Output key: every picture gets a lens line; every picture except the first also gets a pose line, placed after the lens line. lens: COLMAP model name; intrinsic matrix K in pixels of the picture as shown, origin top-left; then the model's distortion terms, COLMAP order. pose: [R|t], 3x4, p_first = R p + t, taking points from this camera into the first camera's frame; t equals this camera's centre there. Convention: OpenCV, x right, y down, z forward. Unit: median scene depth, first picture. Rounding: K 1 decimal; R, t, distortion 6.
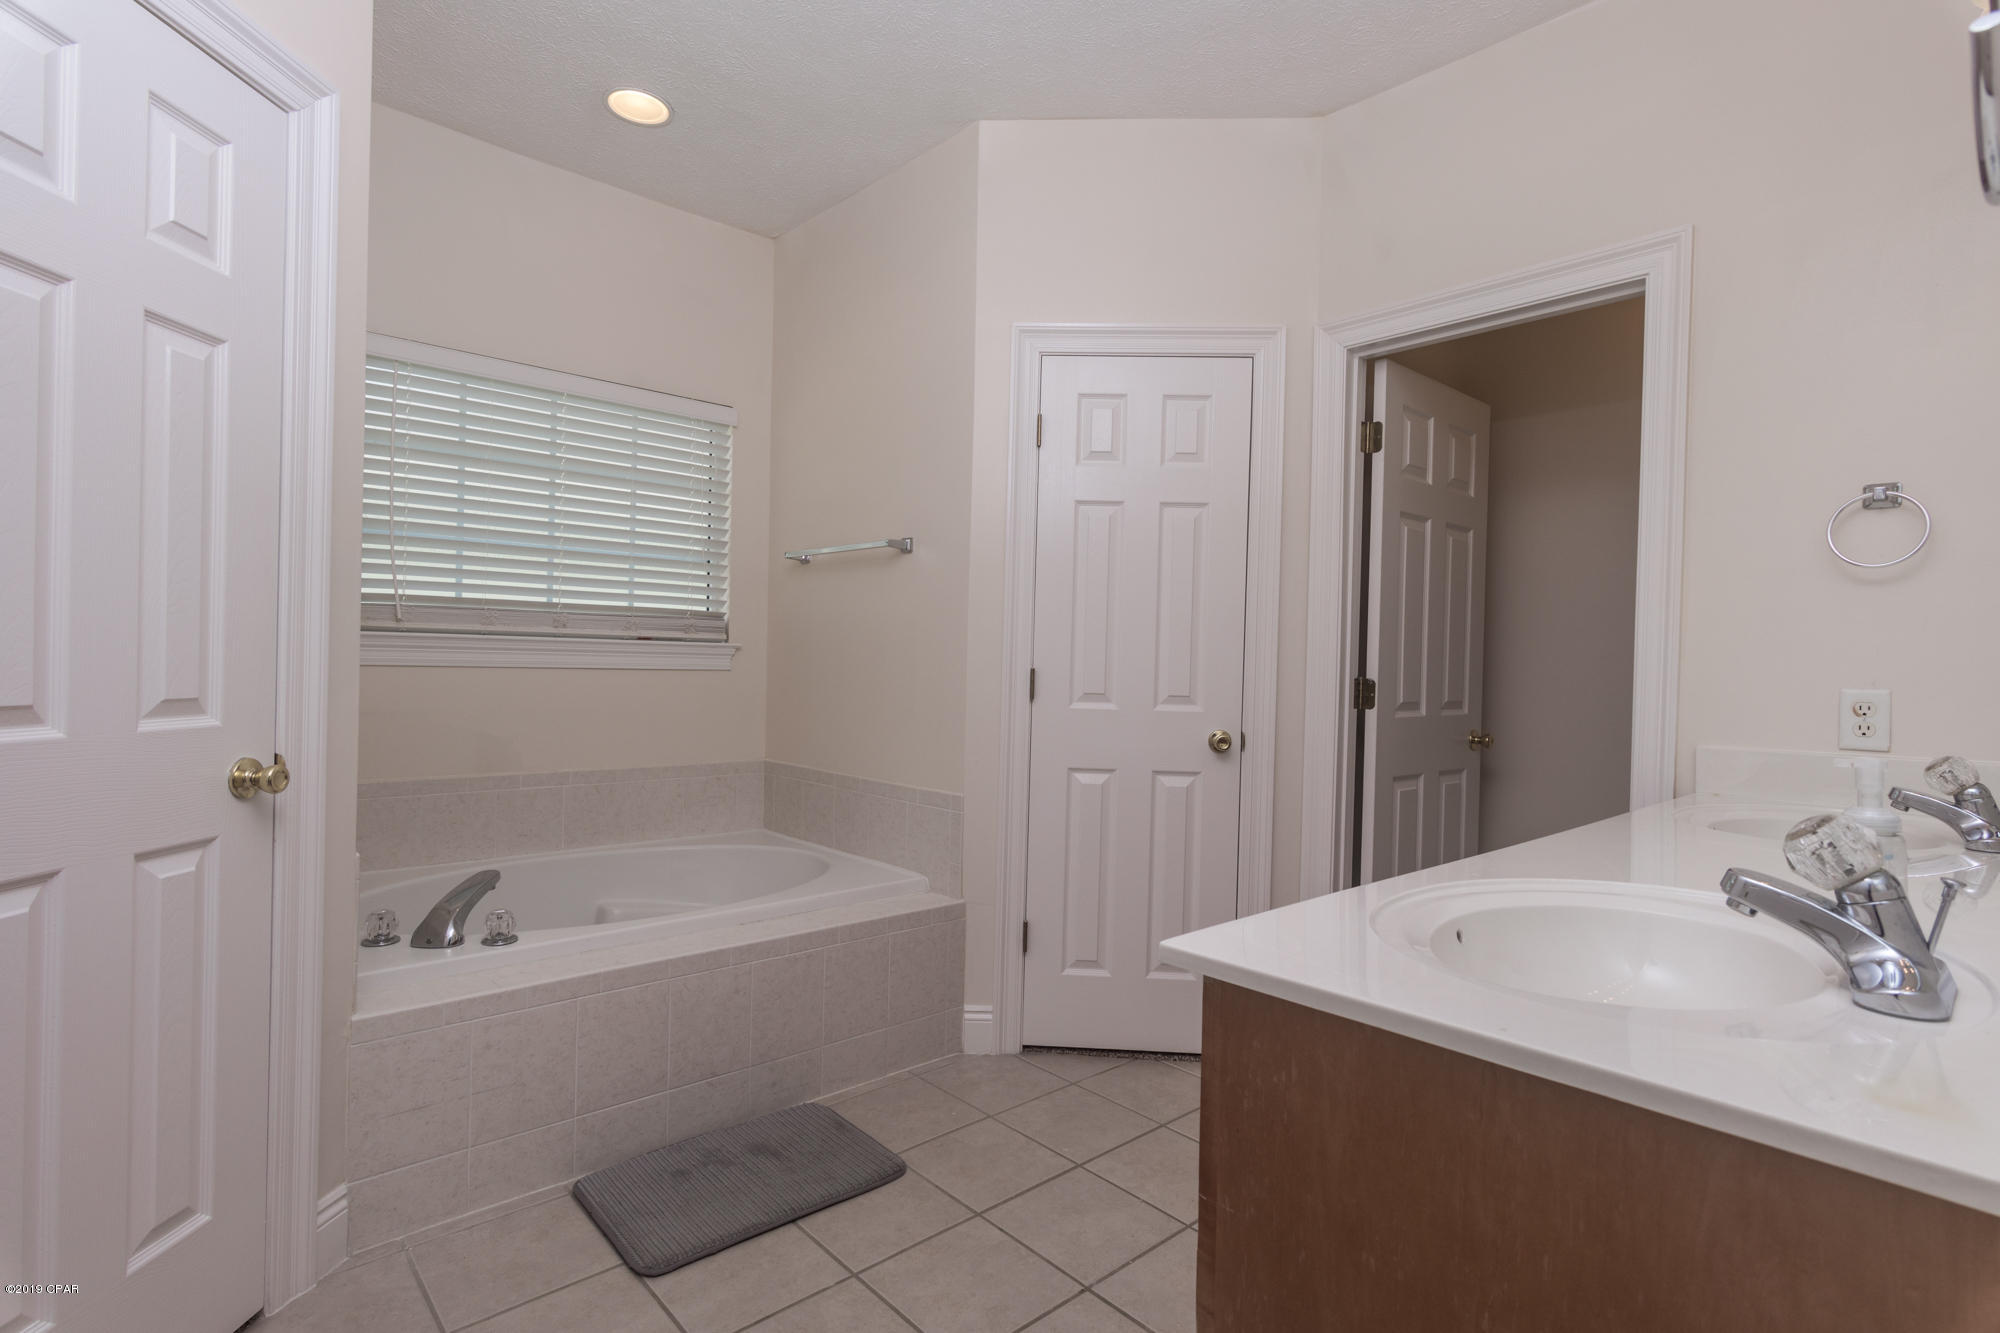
lens RADIAL K [[970.3, 0, 998.3], [0, 970.3, 667.8], [0, 0, 1]] dist [0.001717, -0.000008]
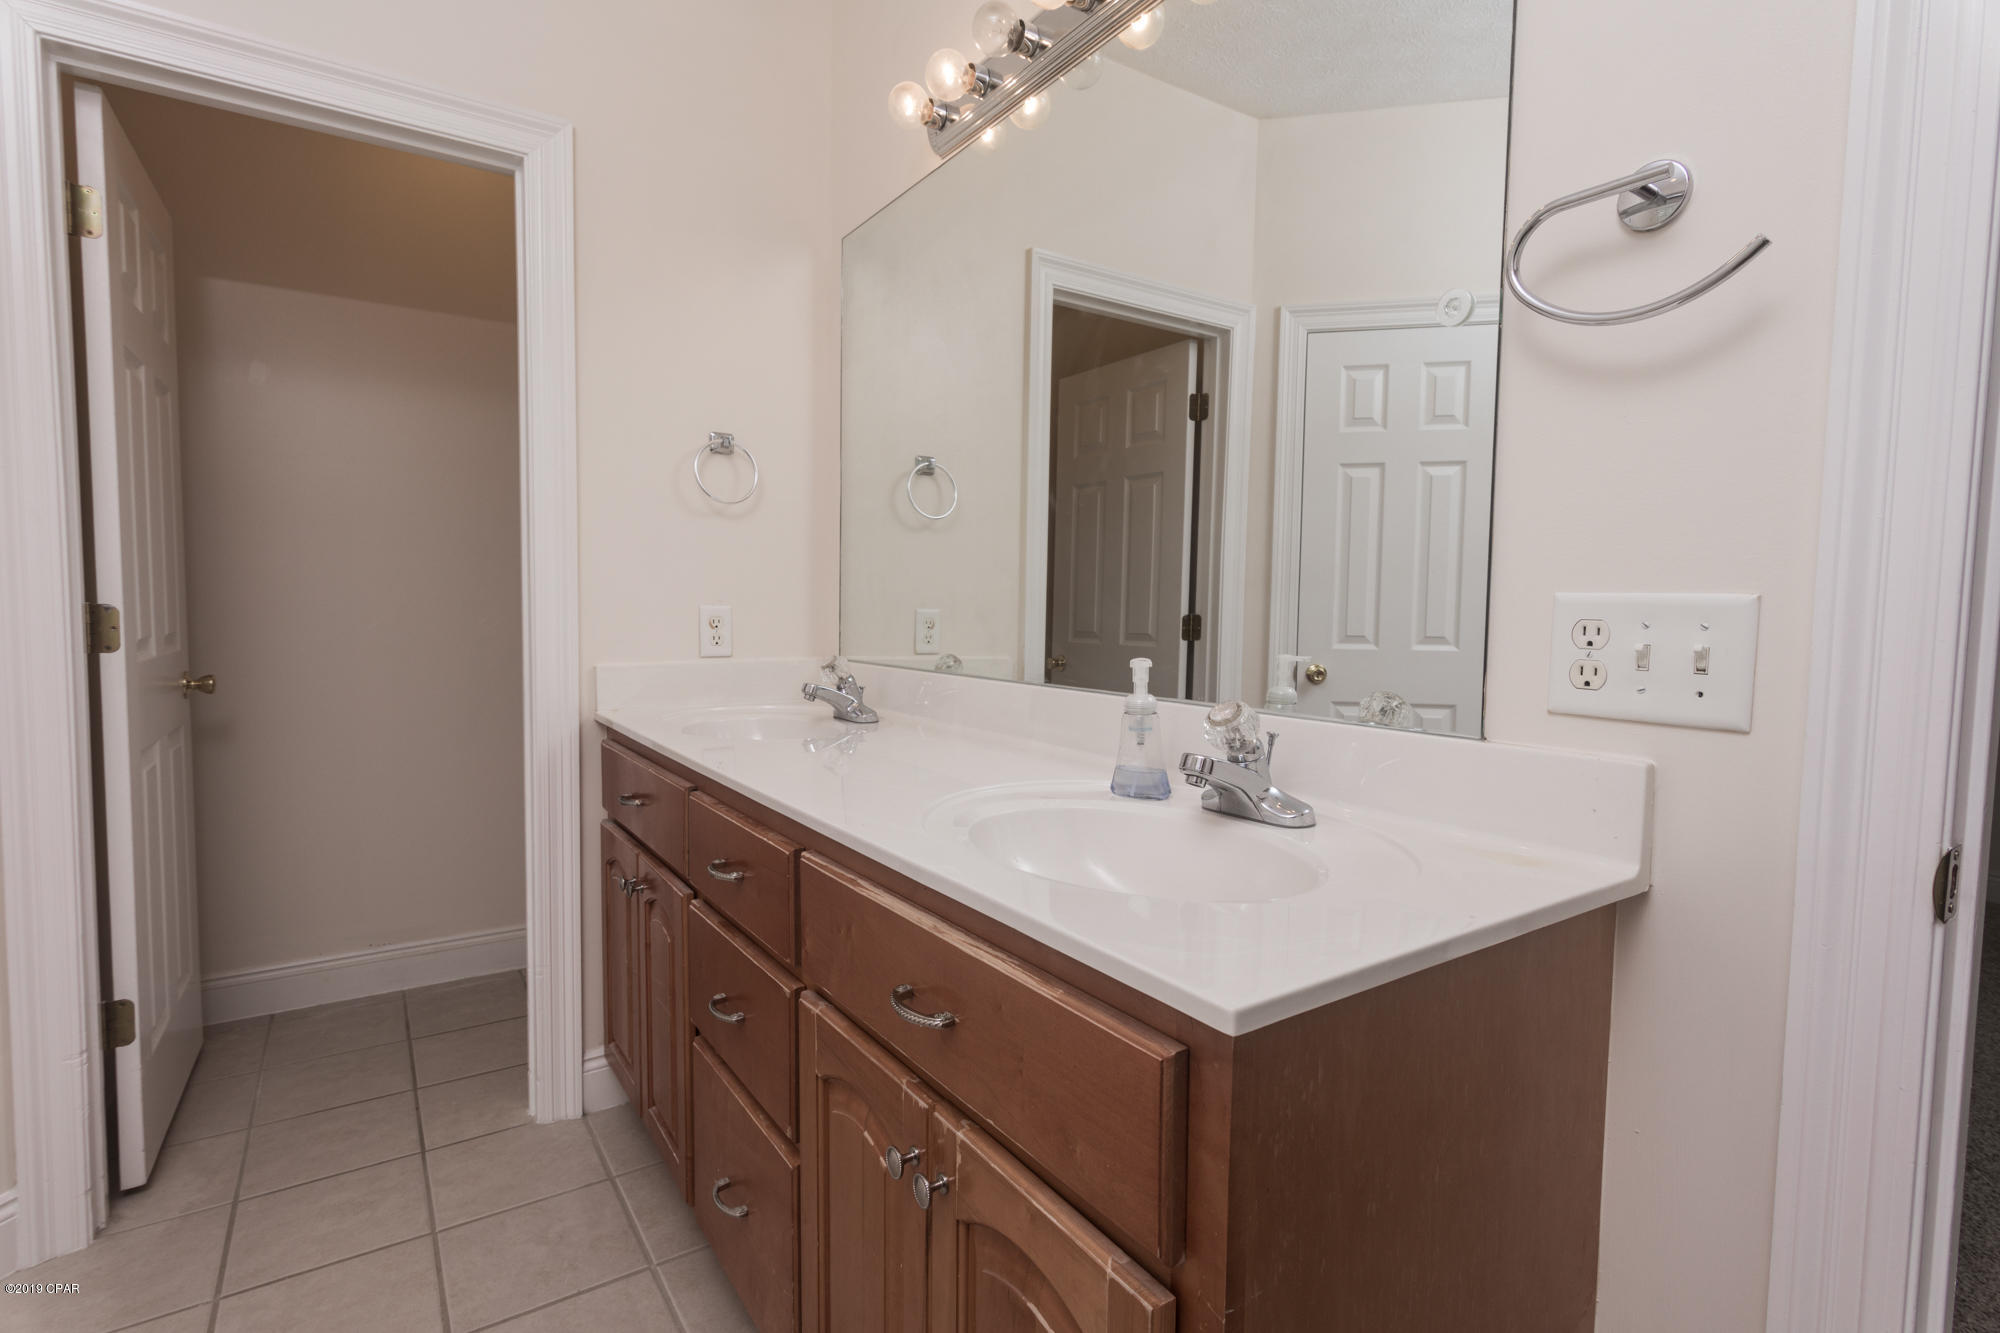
lens RADIAL K [[955.6, 0, 1003.8], [0, 955.6, 661.4], [0, 0, 1]] dist [0.006915, -0.000109]
pose [[0.133715, -0.084359, 0.987423, -0.233827], [-0.005028, 0.996300, 0.085798, -0.012736], [-0.991007, -0.016438, 0.132796, 0.488712]]
